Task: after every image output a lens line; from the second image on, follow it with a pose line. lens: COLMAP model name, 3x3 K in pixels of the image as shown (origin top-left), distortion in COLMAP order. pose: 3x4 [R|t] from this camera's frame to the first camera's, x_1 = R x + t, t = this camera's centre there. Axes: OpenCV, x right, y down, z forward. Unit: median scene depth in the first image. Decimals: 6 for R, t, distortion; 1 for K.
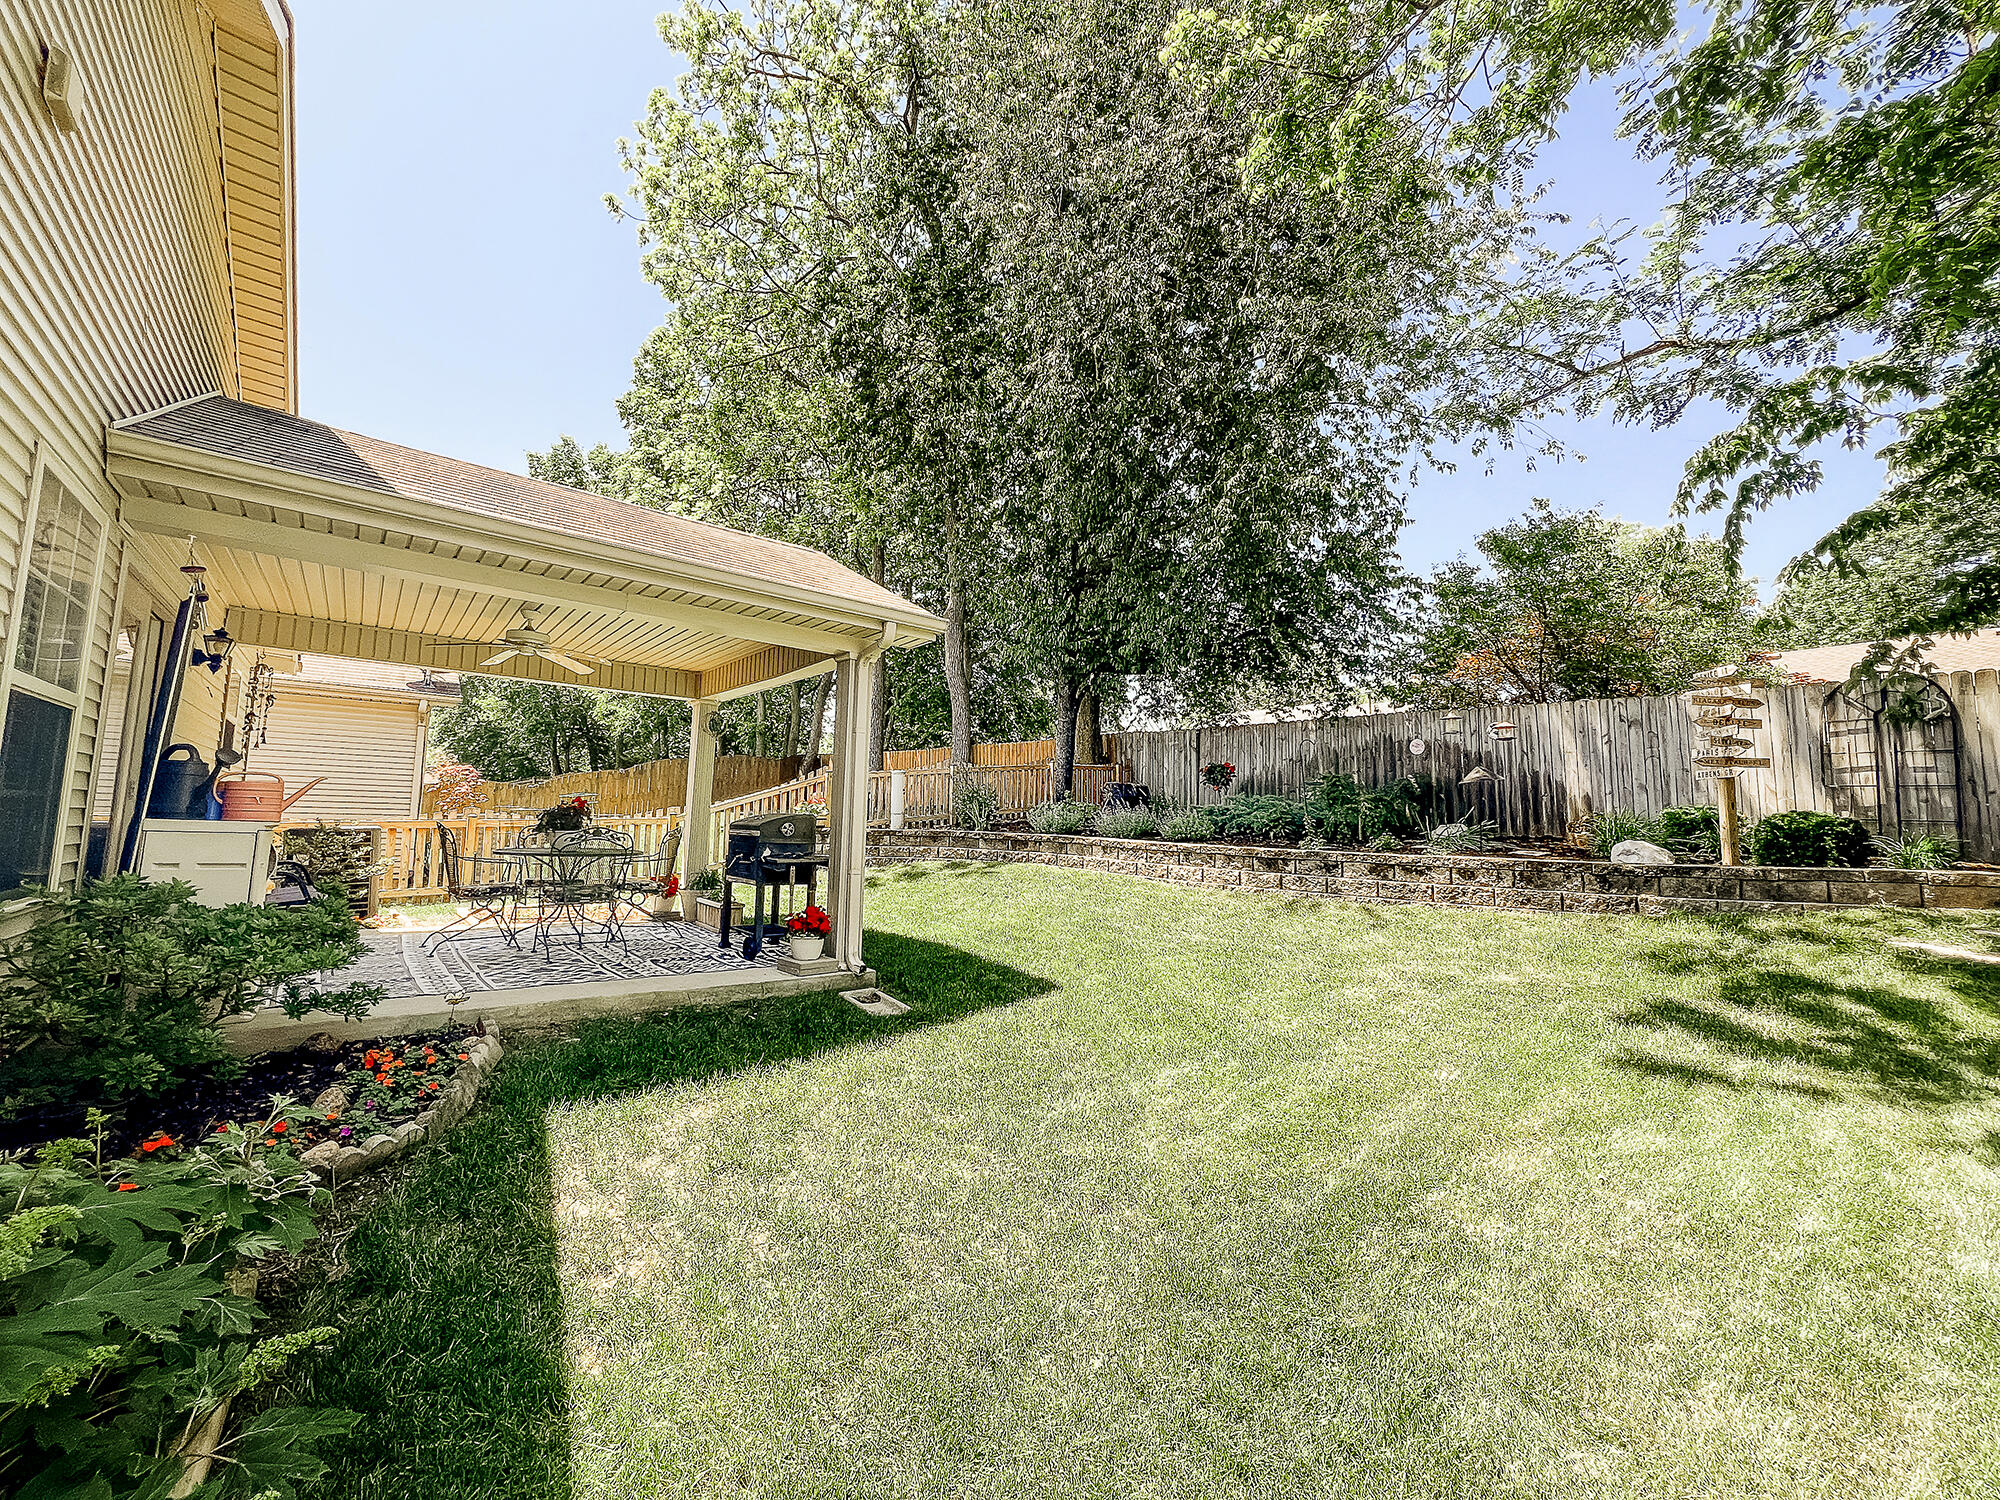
lens RADIAL K [[807.5, 0, 992.2], [0, 807.5, 745.2], [0, 0, 1]] dist [-0.001268, -0.000240]
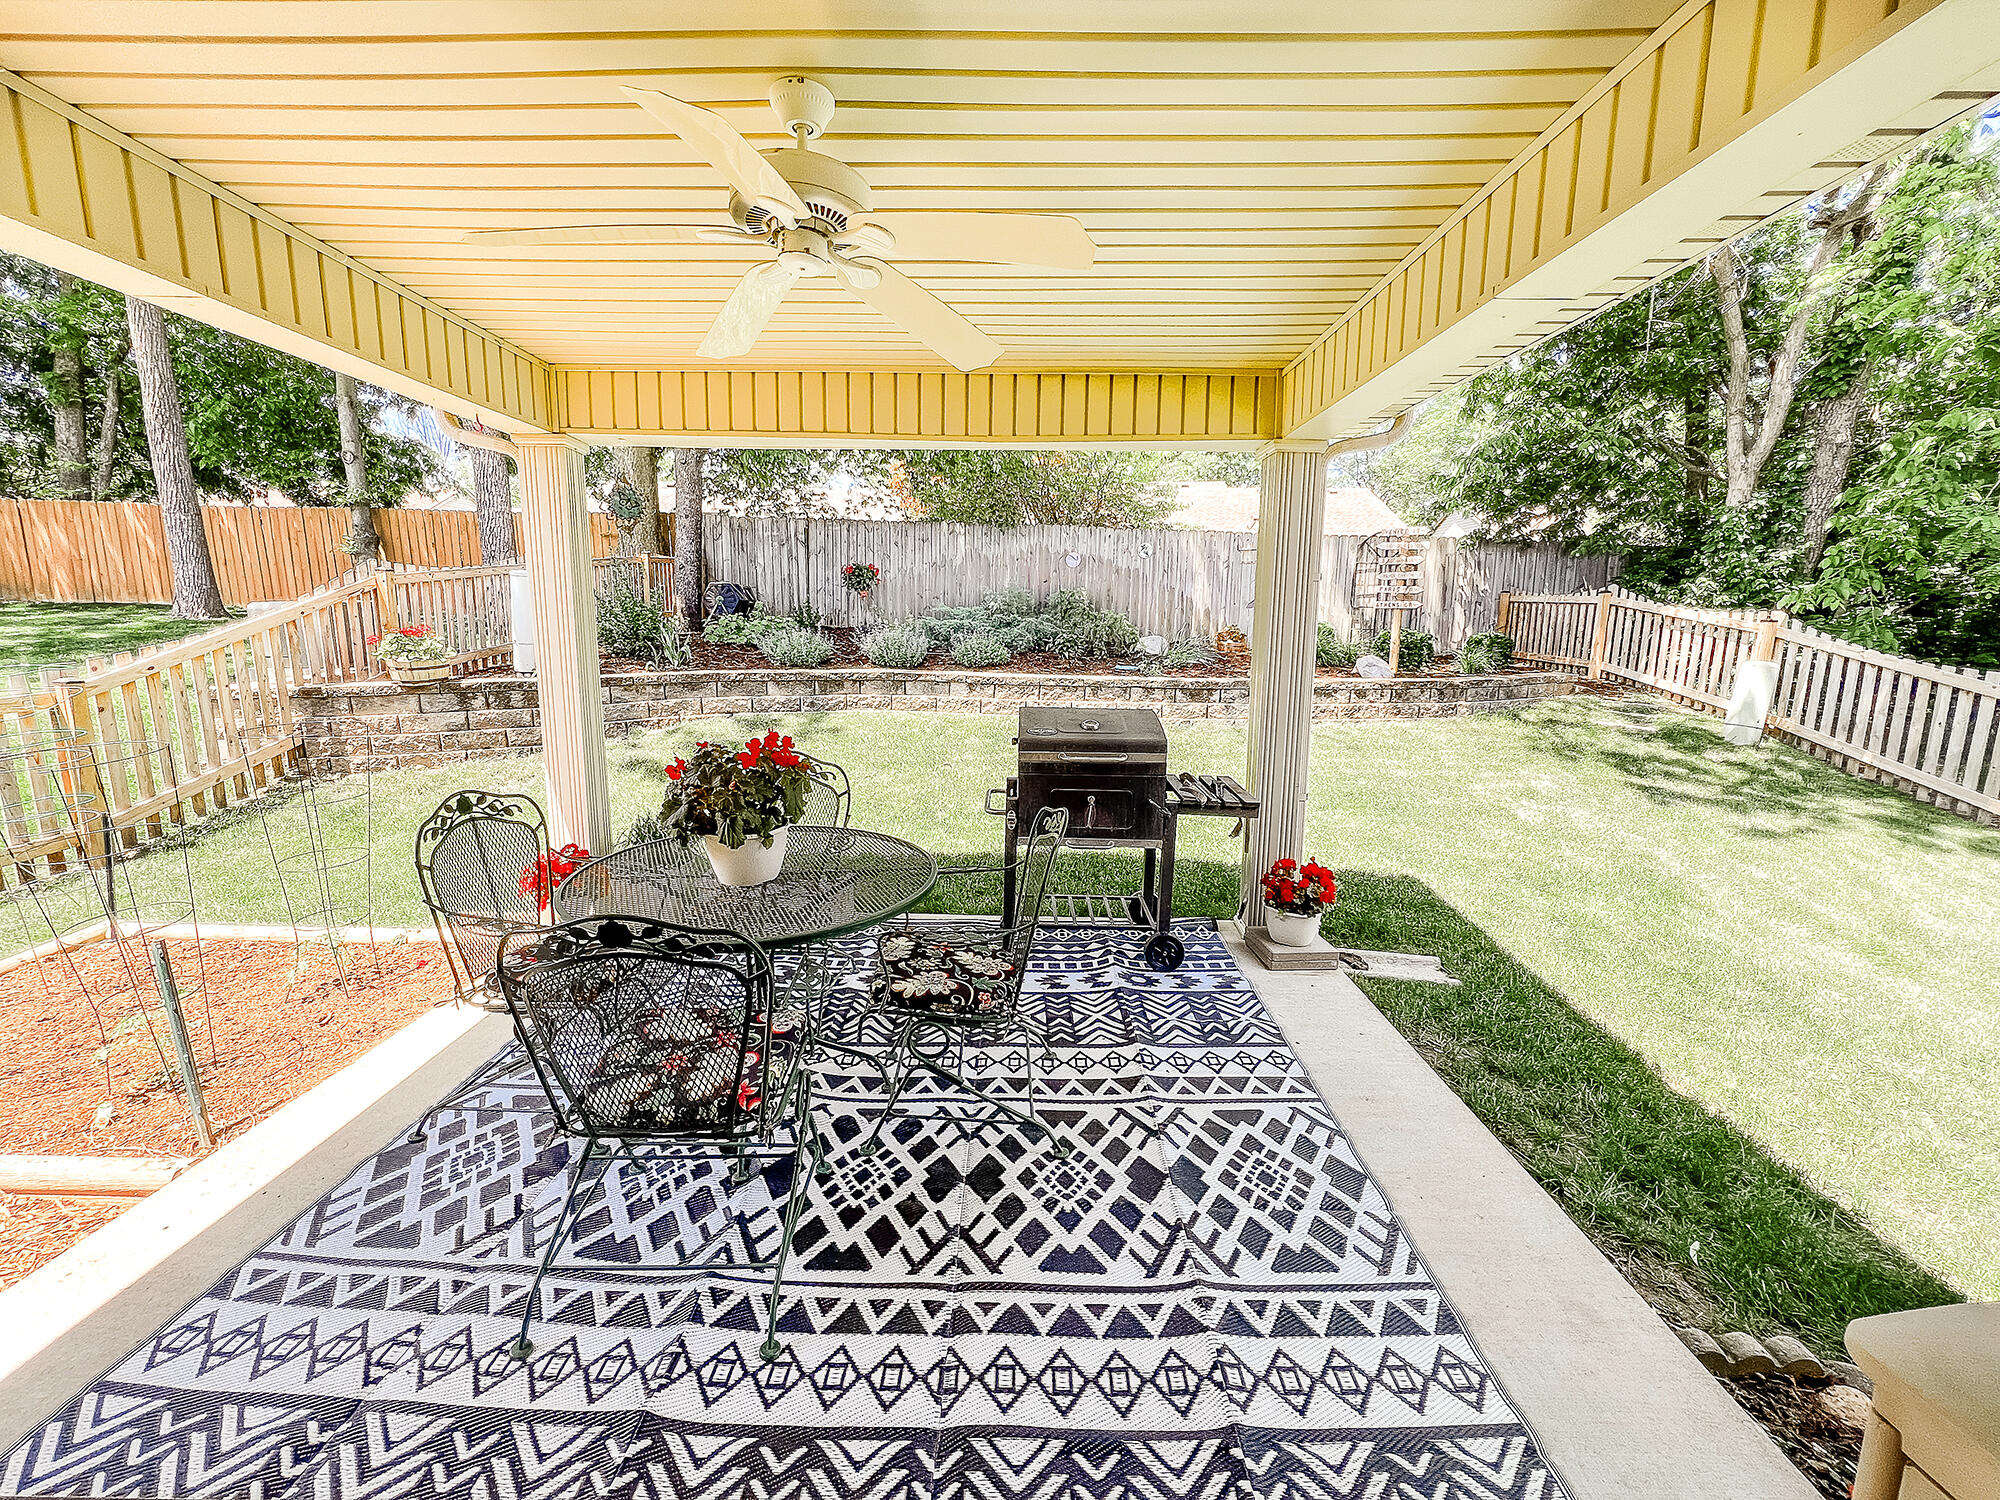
lens RADIAL K [[807.5, 0, 992.2], [0, 807.5, 745.2], [0, 0, 1]] dist [-0.001268, -0.000240]
pose [[0.634026, -0.145032, 0.759590, -0.467158], [-0.069911, 0.967483, 0.243081, -0.015174], [-0.770145, -0.207224, 0.603271, 0.453366]]
